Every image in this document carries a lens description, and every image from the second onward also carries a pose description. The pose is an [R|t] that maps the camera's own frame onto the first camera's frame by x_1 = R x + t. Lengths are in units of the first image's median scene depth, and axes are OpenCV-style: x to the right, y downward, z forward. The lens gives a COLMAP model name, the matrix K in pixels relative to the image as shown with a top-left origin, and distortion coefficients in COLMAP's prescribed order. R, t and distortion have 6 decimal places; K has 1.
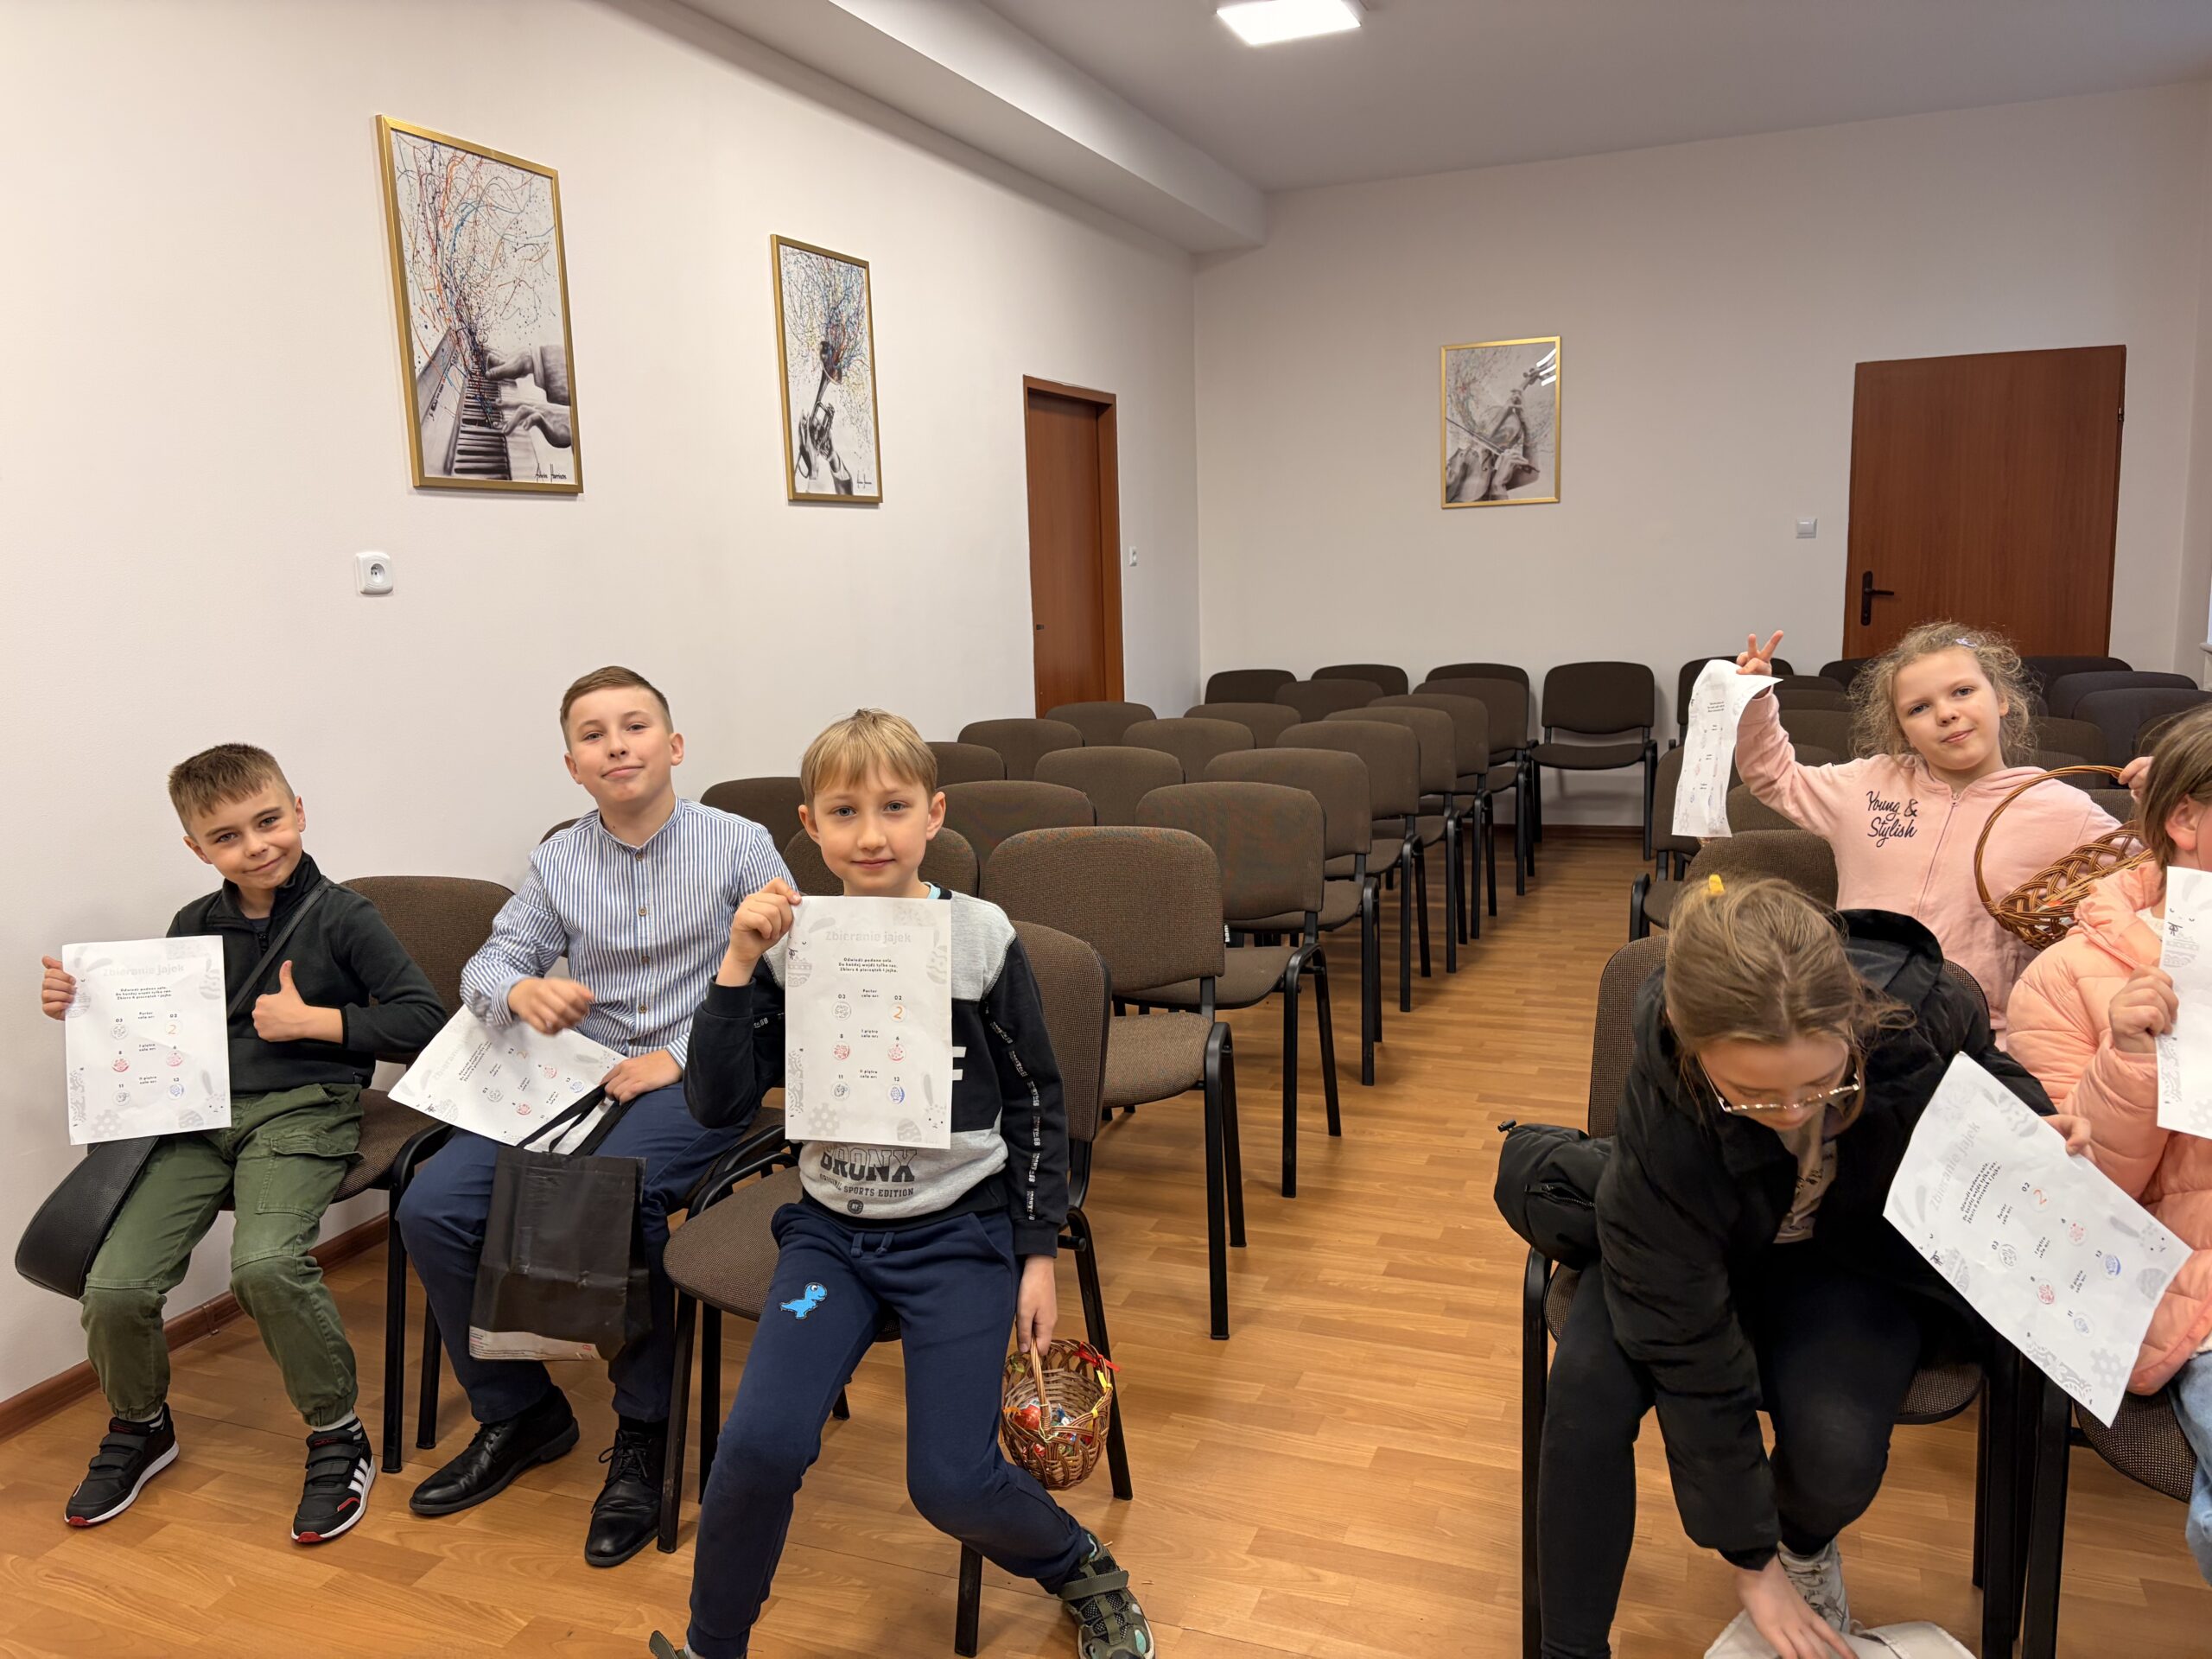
lens RADIAL K [[1580.5, 0, 1106.0], [0, 1580.5, 829.5], [0, 0, 1]] dist [-0.019802, 0.003646]
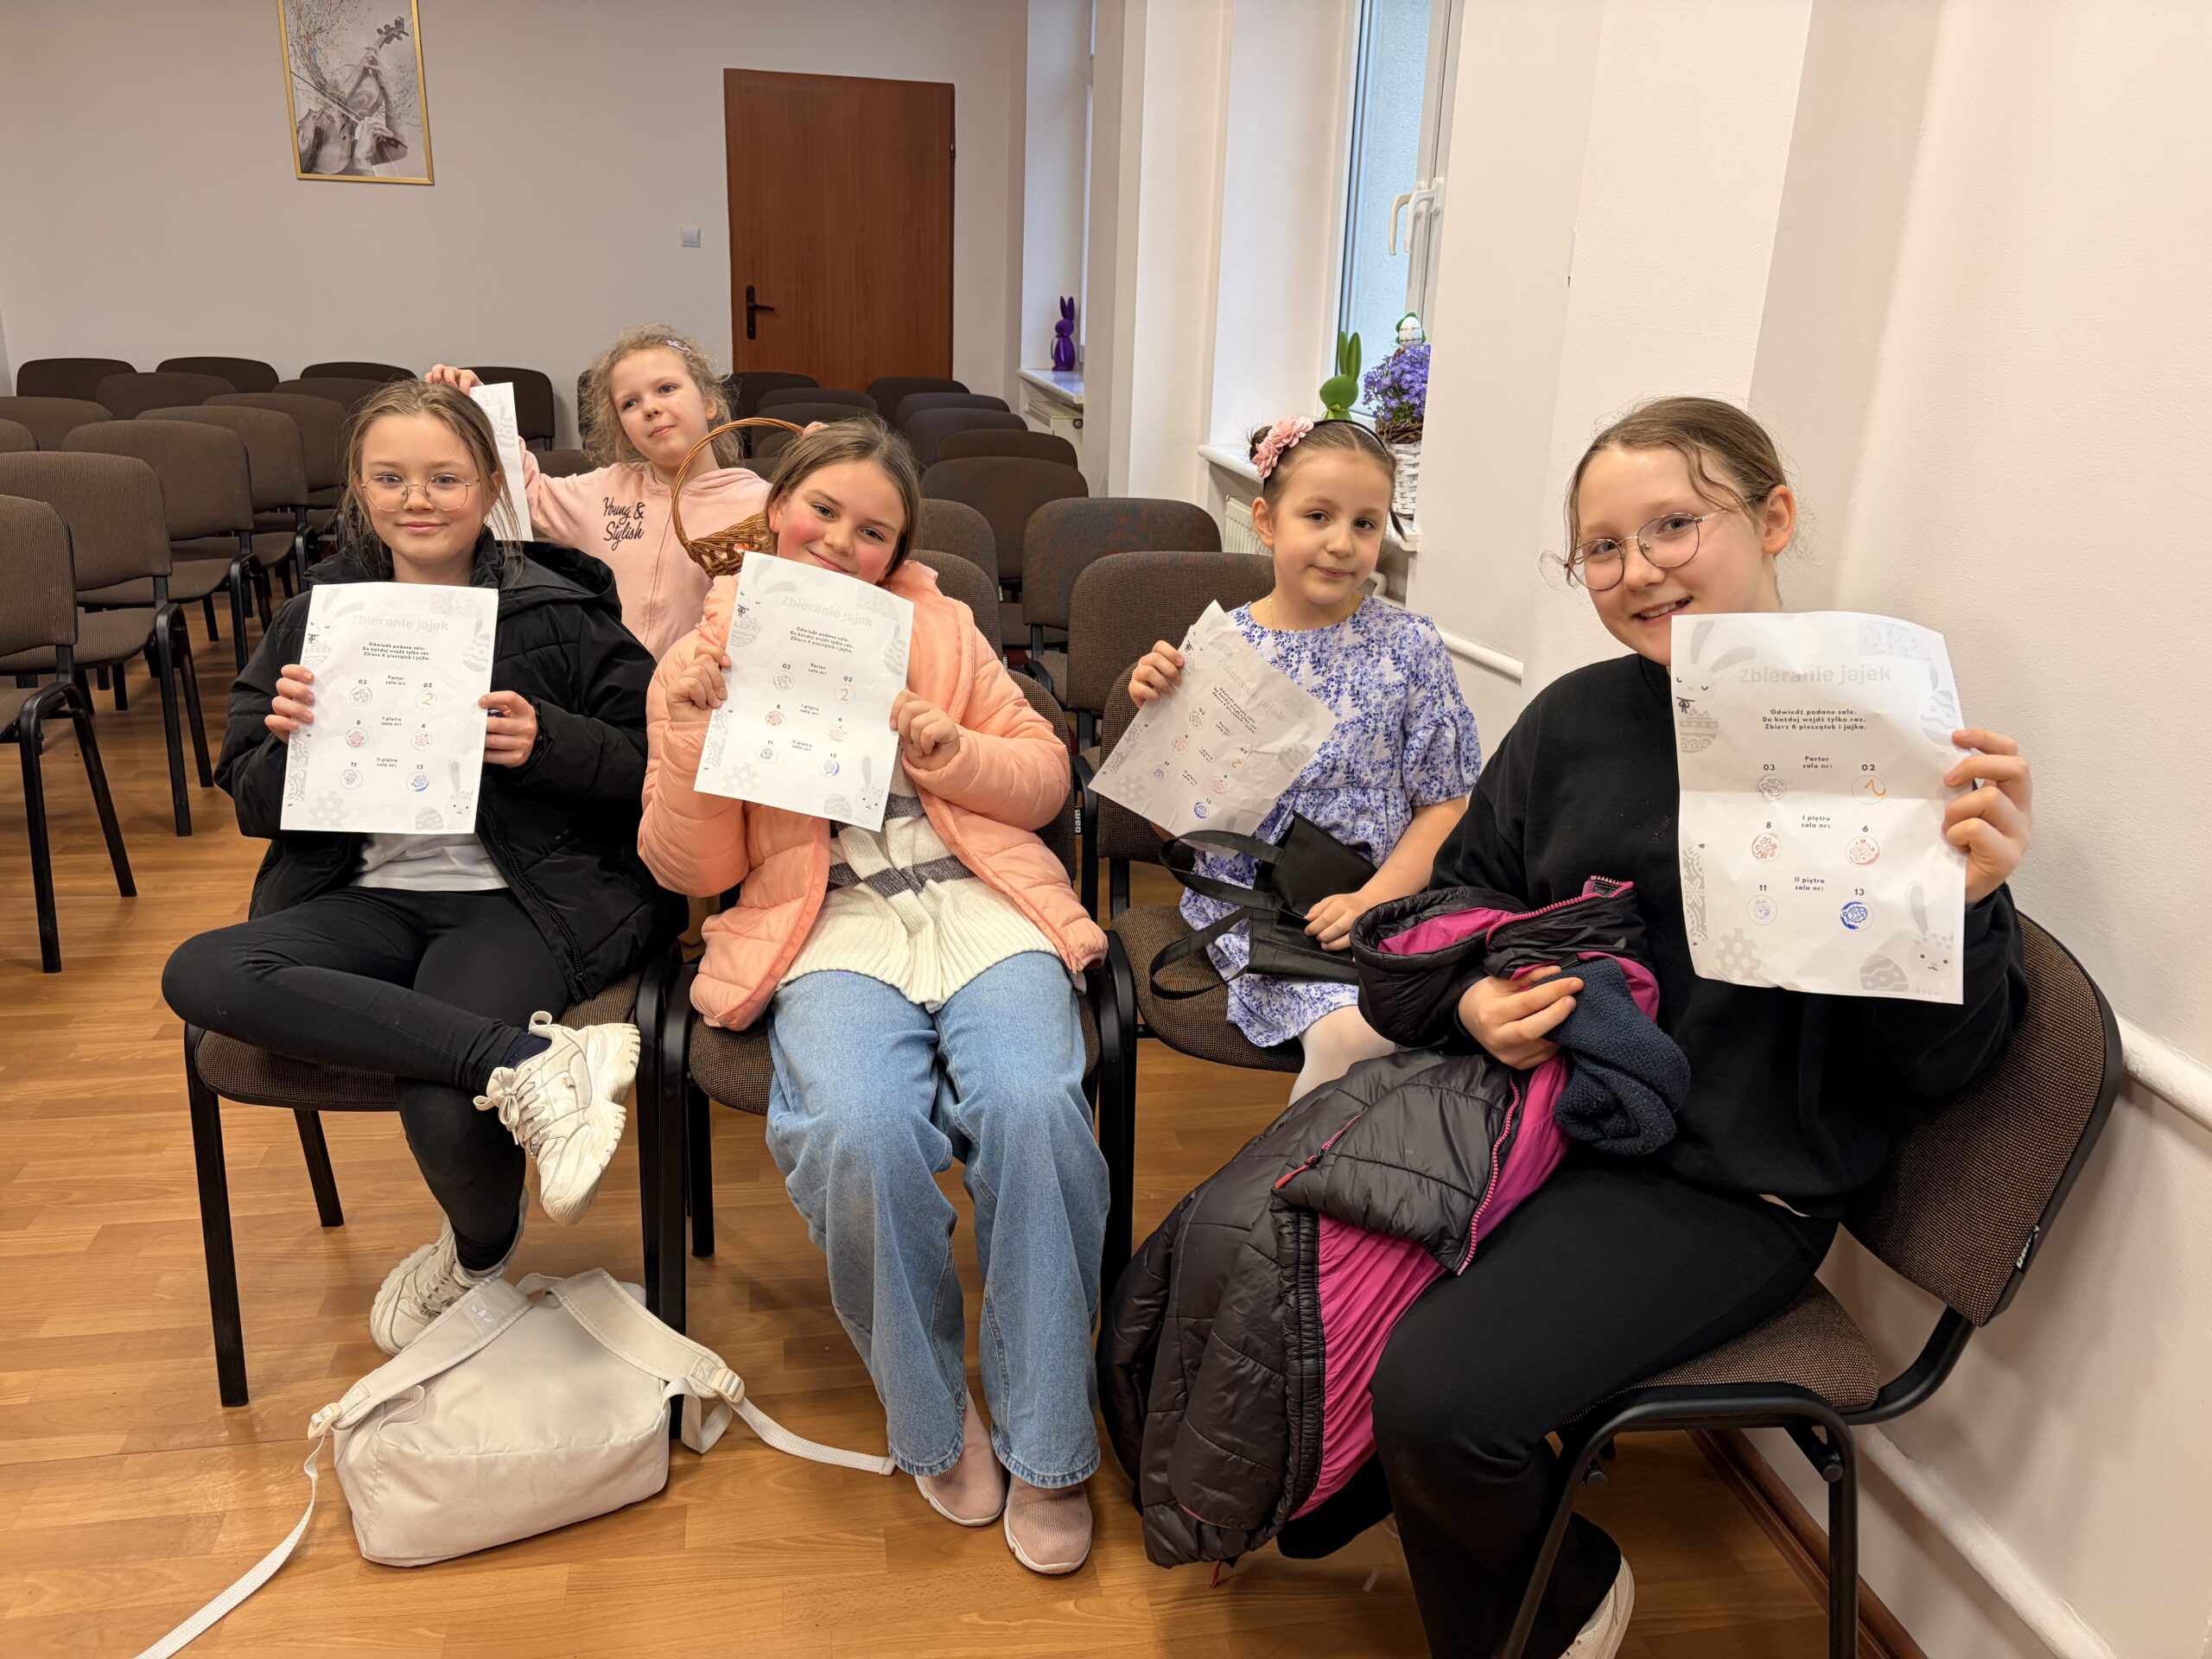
lens RADIAL K [[1580.5, 0, 1106.0], [0, 1580.5, 829.5], [0, 0, 1]] dist [-0.019802, 0.003646]
pose [[0.829791, -0.114325, 0.546238, 0.125937], [0.018614, 0.983917, 0.177653, 0.010241], [-0.557763, -0.137247, 0.818574, -0.026452]]
